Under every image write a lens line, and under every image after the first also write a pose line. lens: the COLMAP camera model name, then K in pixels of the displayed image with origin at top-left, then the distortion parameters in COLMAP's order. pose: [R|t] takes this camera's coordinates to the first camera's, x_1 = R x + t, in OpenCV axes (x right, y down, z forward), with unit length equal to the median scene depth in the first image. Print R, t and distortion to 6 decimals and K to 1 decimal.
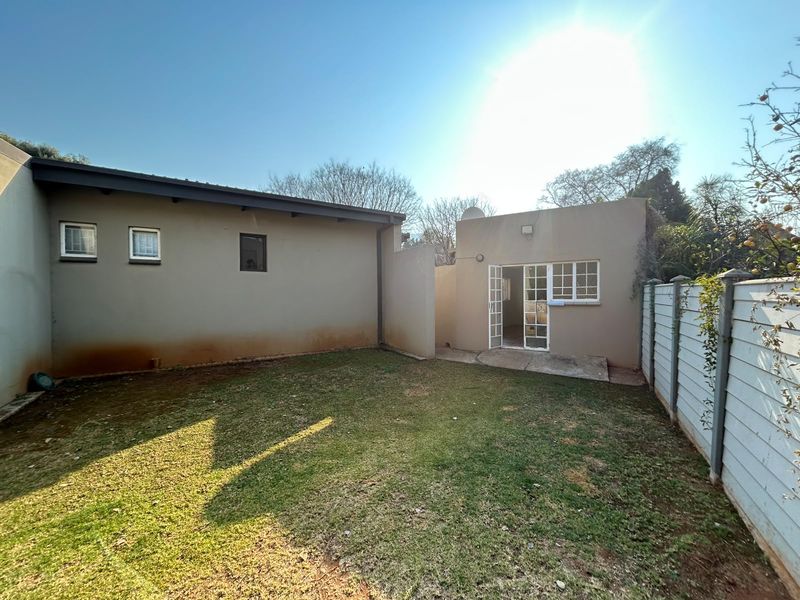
lens RADIAL K [[316.0, 0, 400.4], [0, 316.0, 300.4], [0, 0, 1]] dist [-0.000115, -0.000054]
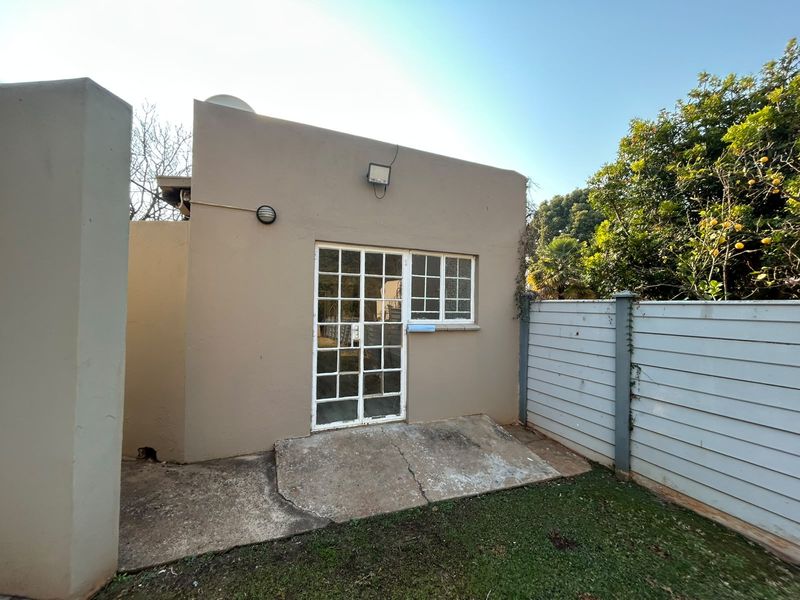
lens RADIAL K [[315.4, 0, 400.9], [0, 315.4, 302.3], [0, 0, 1]] dist [0.000195, 0.000024]
pose [[0.595347, 0.028667, 0.802957, 0.043535], [-0.010943, 0.999560, -0.027573, -0.018604], [-0.803394, 0.007628, 0.595399, 0.713491]]
